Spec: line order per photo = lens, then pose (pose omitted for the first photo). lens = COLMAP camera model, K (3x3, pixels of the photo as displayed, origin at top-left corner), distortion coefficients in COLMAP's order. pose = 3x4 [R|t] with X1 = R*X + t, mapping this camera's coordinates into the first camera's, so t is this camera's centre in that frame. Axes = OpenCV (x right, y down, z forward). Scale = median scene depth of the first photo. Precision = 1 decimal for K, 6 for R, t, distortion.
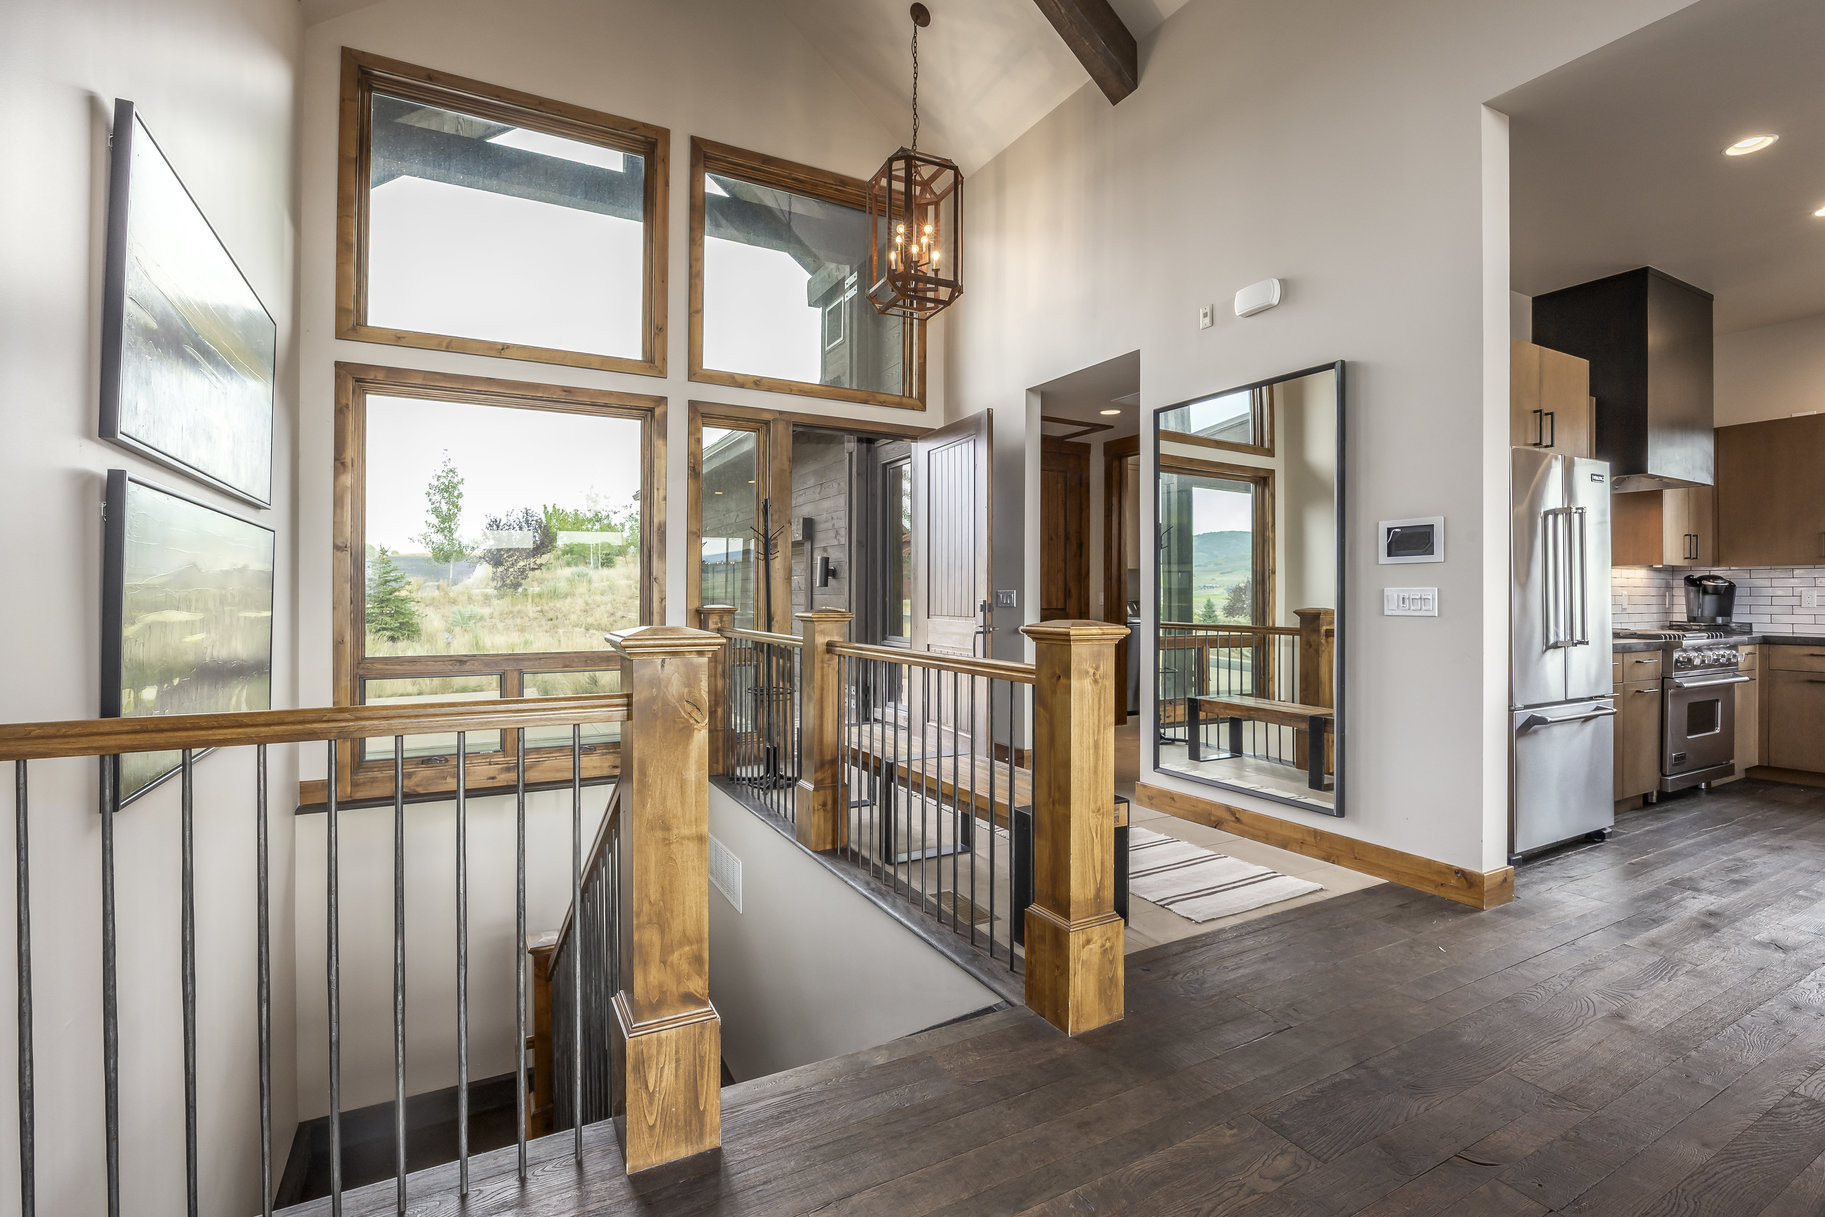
lens RADIAL K [[797.3, 0, 913.7], [0, 797.3, 599.3], [0, 0, 1]] dist [-0.017033, 0.000712]
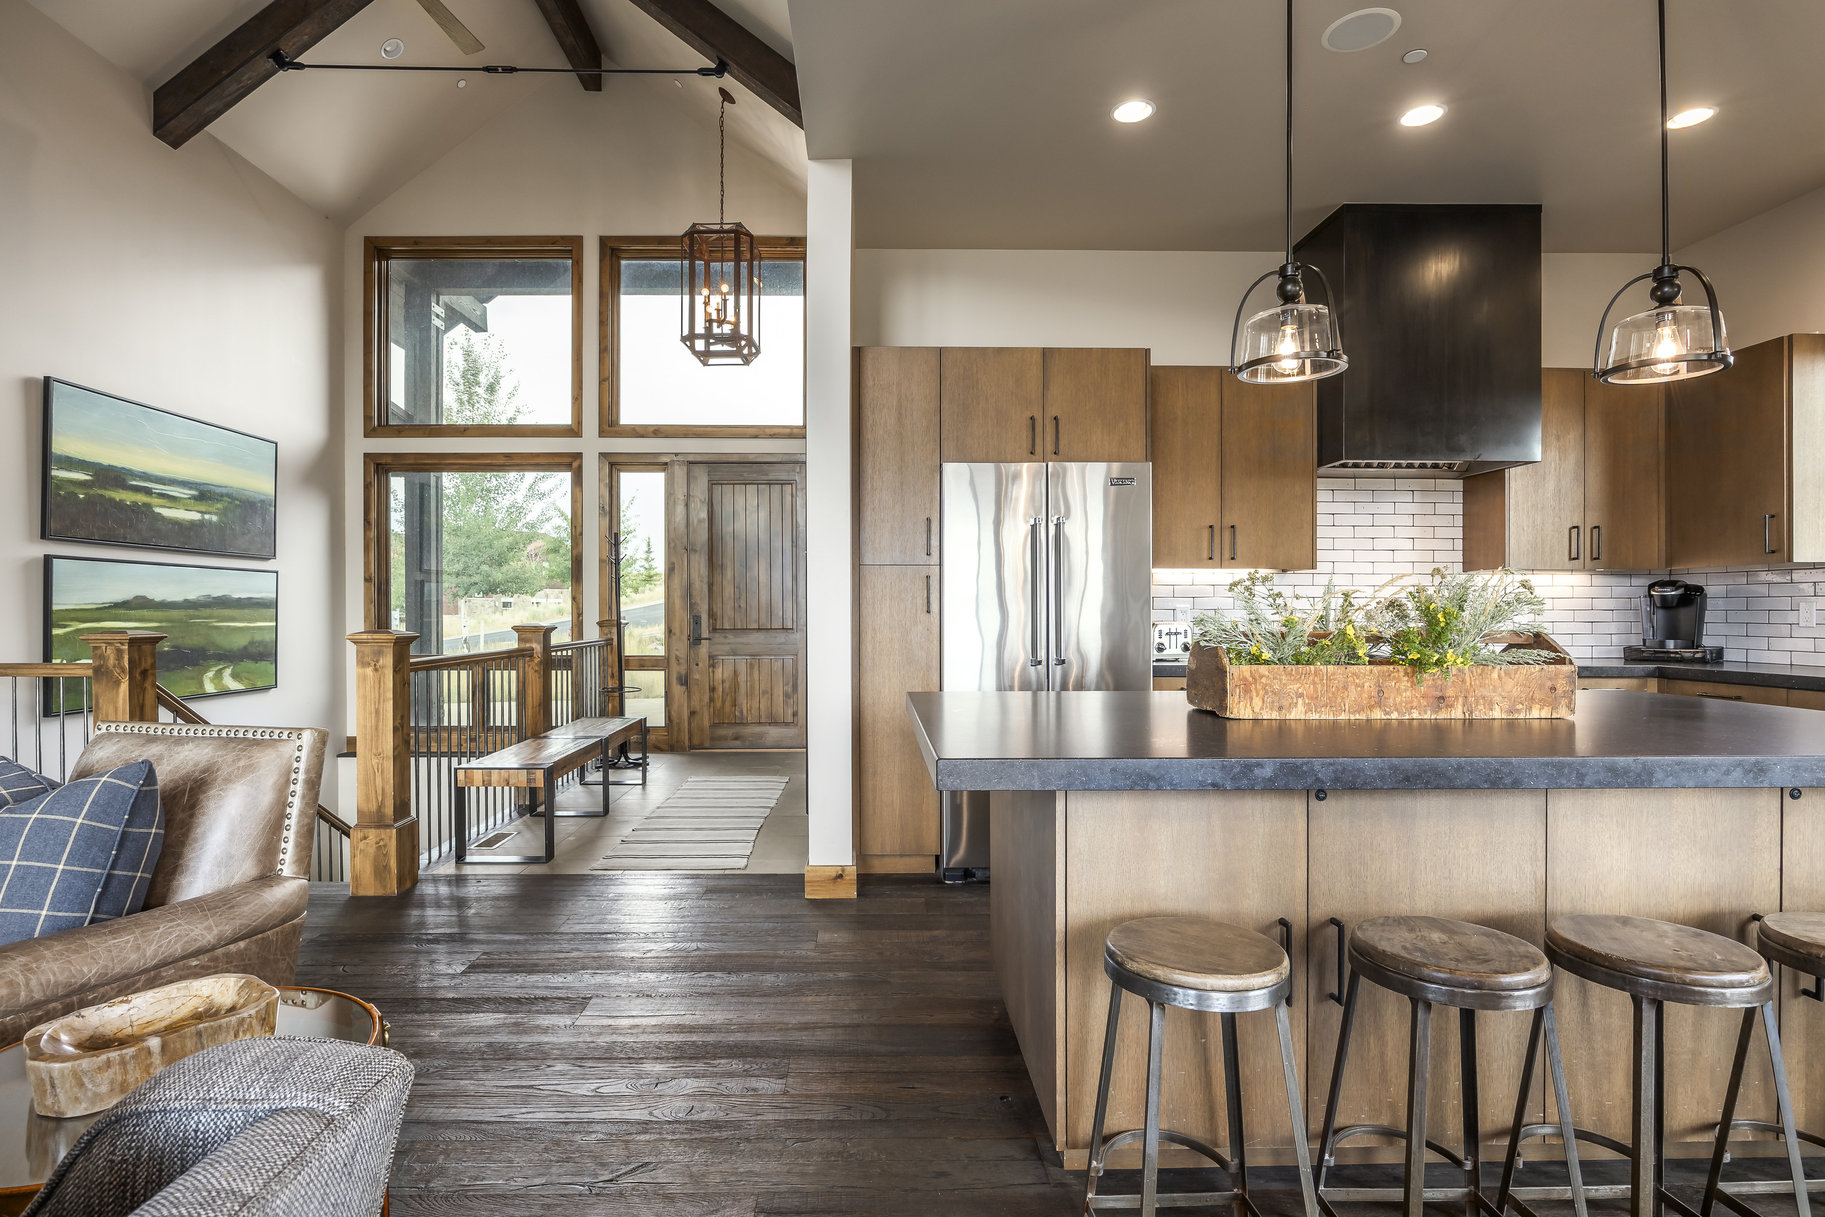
lens RADIAL K [[914.2, 0, 899.1], [0, 914.2, 614.3], [0, 0, 1]] dist [-0.000094, -0.000135]
pose [[0.883847, 0.000537, -0.467777, 0.949389], [0.000578, 0.999997, 0.002239, -0.003862], [0.467777, -0.002250, 0.883844, -0.041903]]
